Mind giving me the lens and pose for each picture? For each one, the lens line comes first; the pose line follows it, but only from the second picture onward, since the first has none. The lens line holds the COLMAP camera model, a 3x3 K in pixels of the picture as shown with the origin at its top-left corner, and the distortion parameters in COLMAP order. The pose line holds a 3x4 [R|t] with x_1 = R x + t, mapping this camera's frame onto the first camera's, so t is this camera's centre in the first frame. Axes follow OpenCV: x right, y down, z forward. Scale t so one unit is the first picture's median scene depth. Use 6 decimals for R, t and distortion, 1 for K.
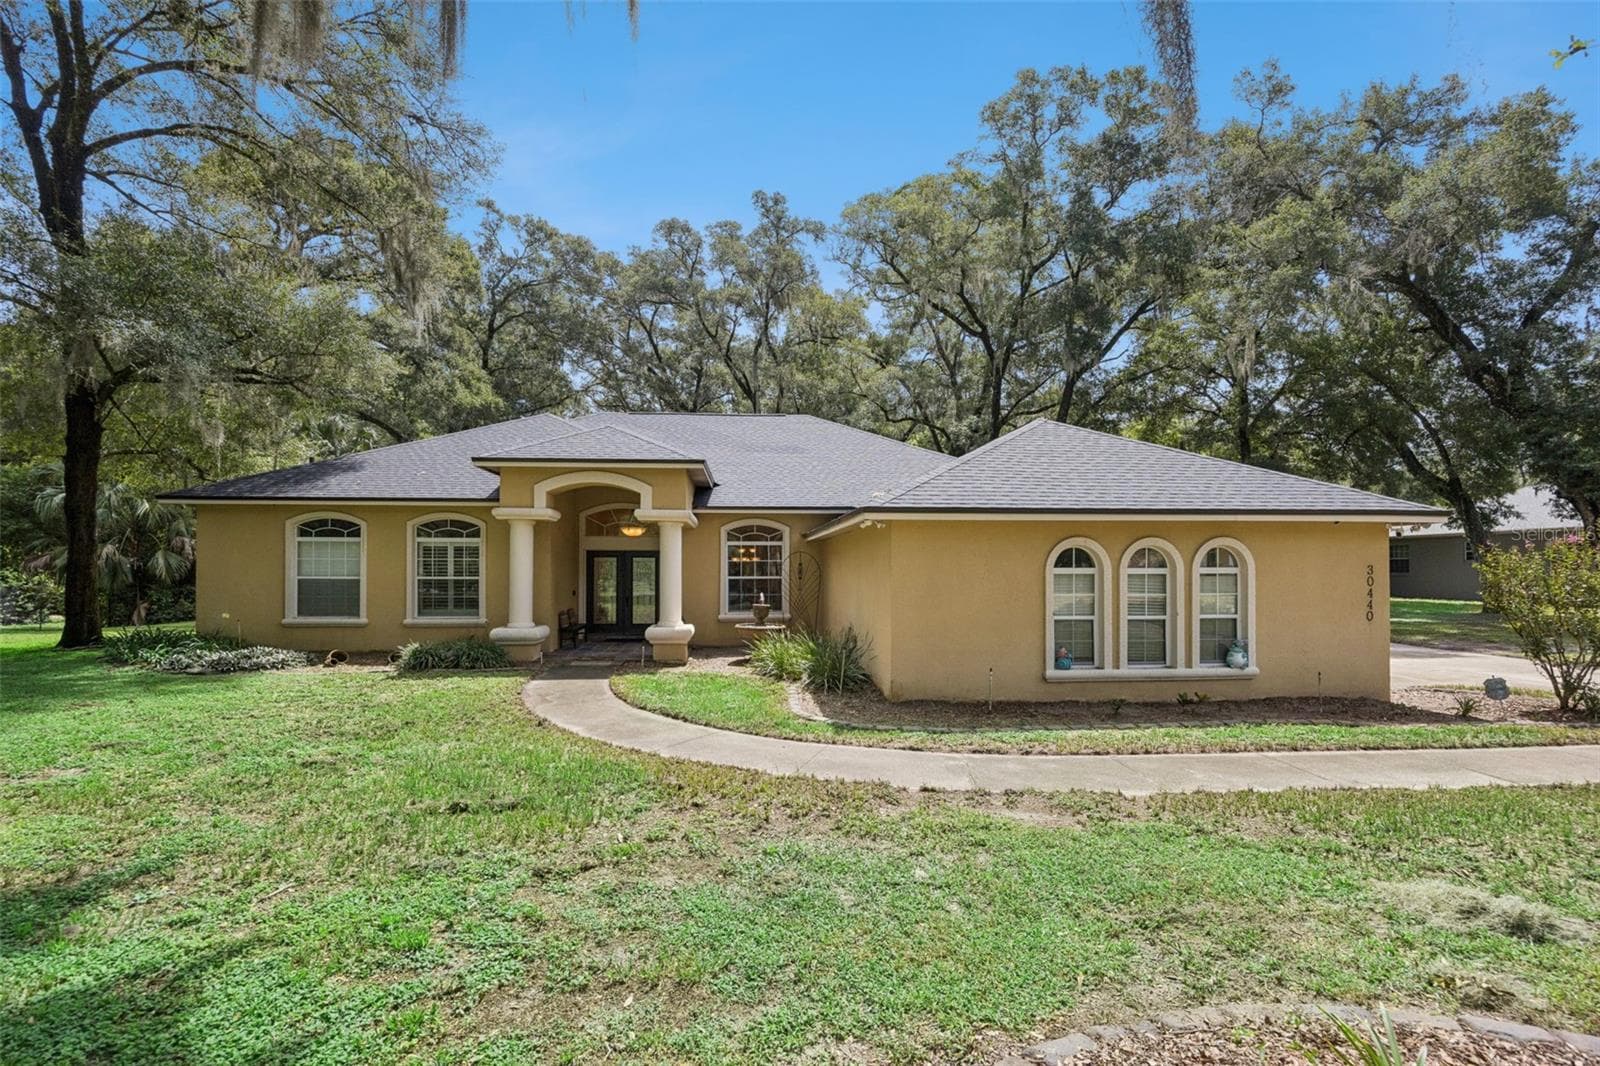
lens RADIAL K [[770.6, 0, 804.9], [0, 770.6, 568.8], [0, 0, 1]] dist [-0.001985, 0.000073]
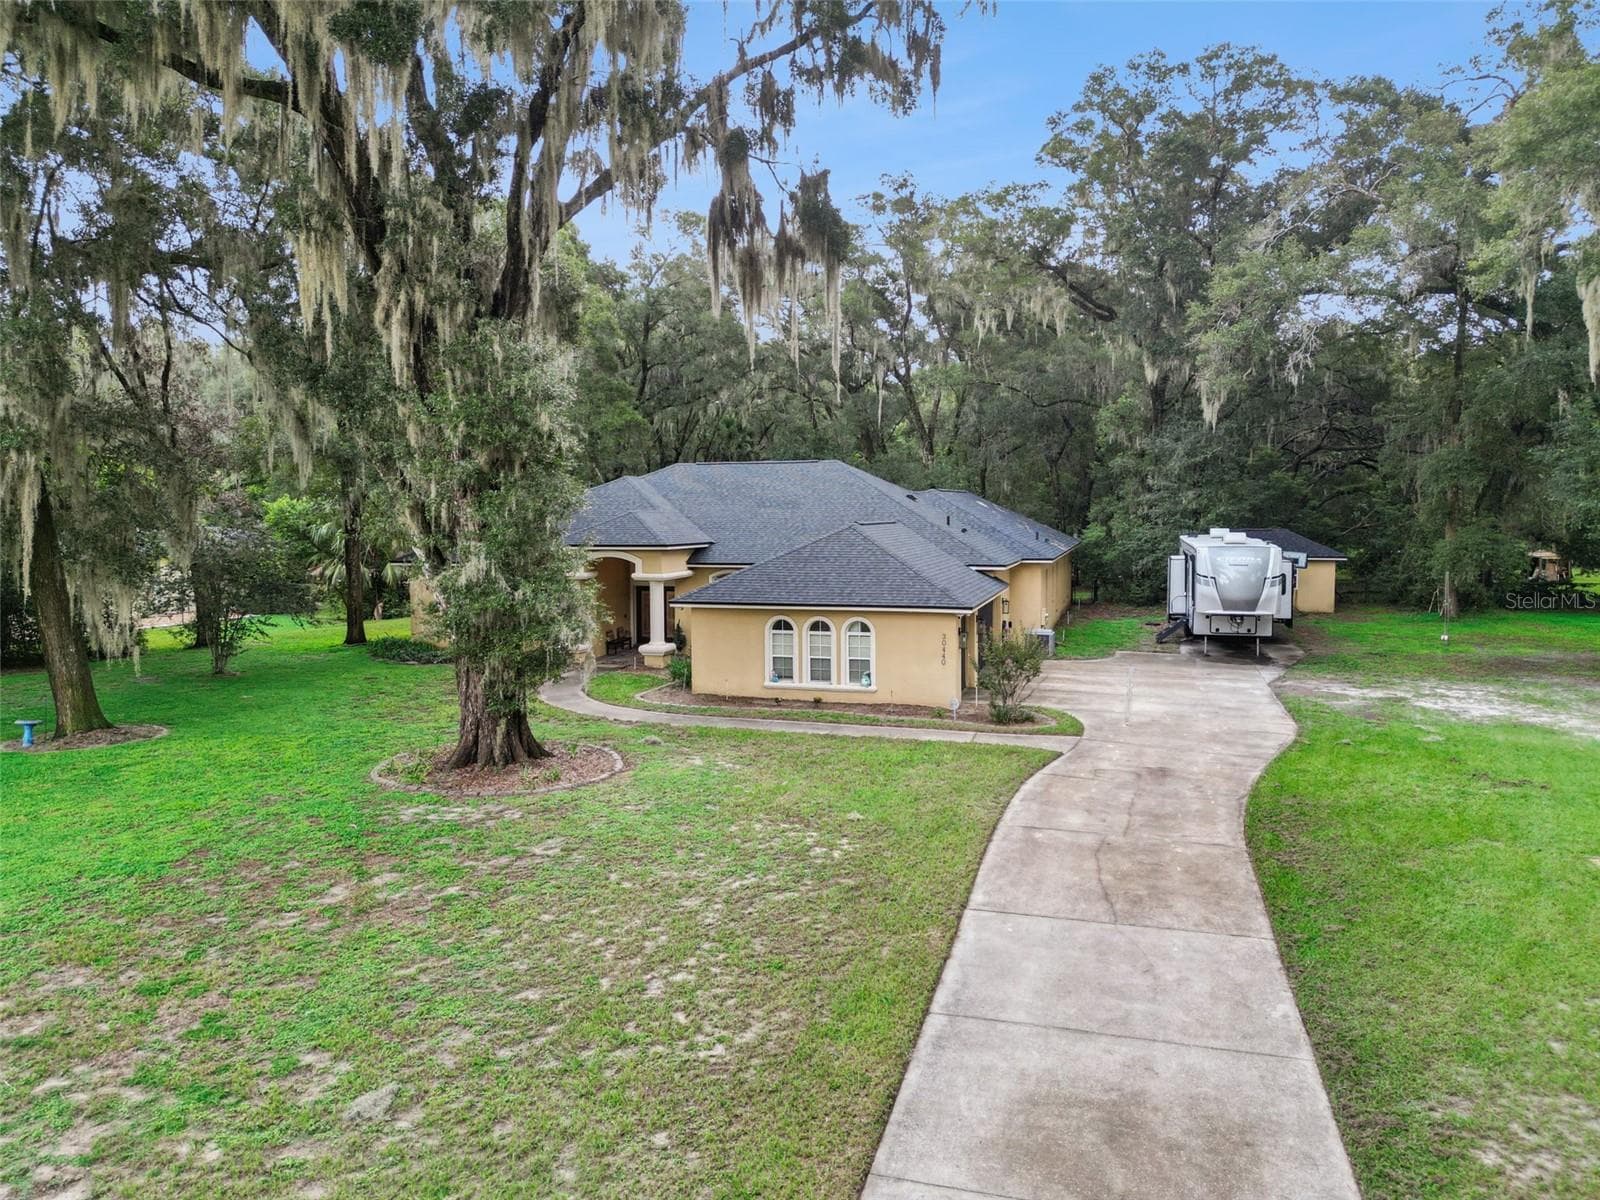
lens RADIAL K [[1125.5, 0, 794.7], [0, 1125.5, 637.0], [0, 0, 1]] dist [0.027448, -0.004837]
pose [[0.936736, 0.029801, -0.348765, 0.927901], [0.008904, 0.994018, 0.108850, -0.197720], [0.349922, -0.105070, 0.930868, -1.093986]]
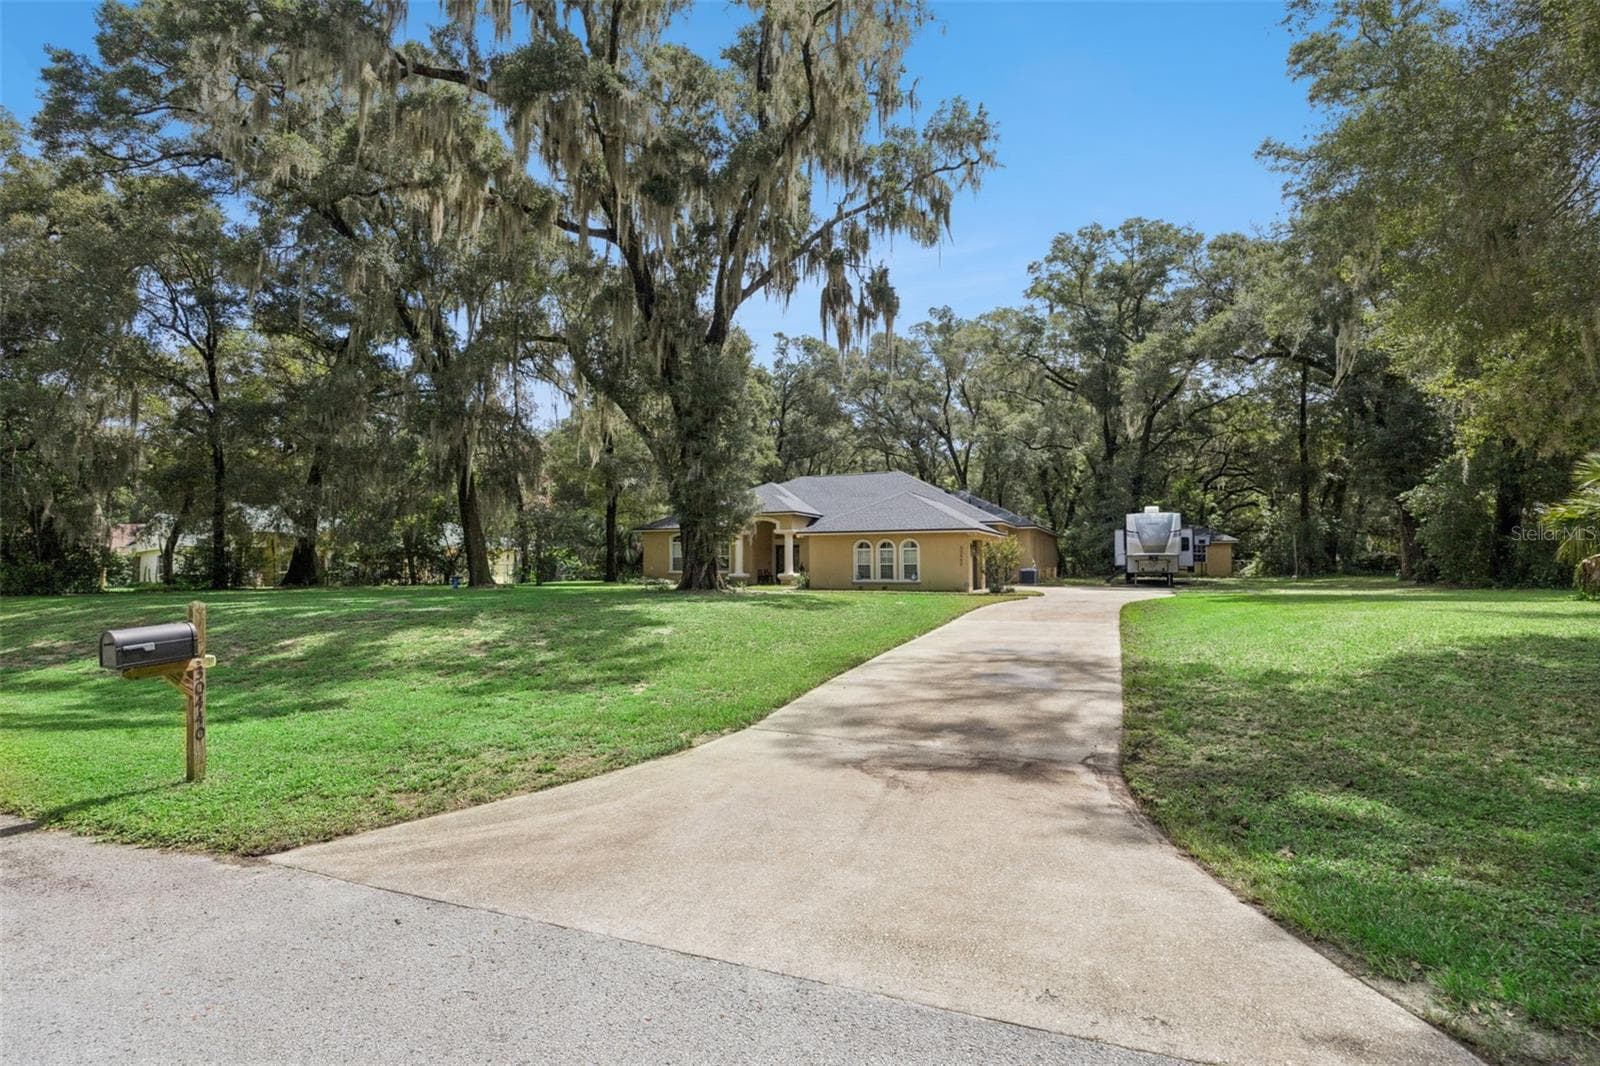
lens RADIAL K [[770.6, 0, 804.9], [0, 770.6, 568.8], [0, 0, 1]] dist [-0.001985, 0.000073]
pose [[0.898152, -0.005211, -0.439654, 1.054194], [0.010625, 0.999895, 0.009853, 0.033425], [0.439557, -0.013521, 0.898113, -1.363353]]
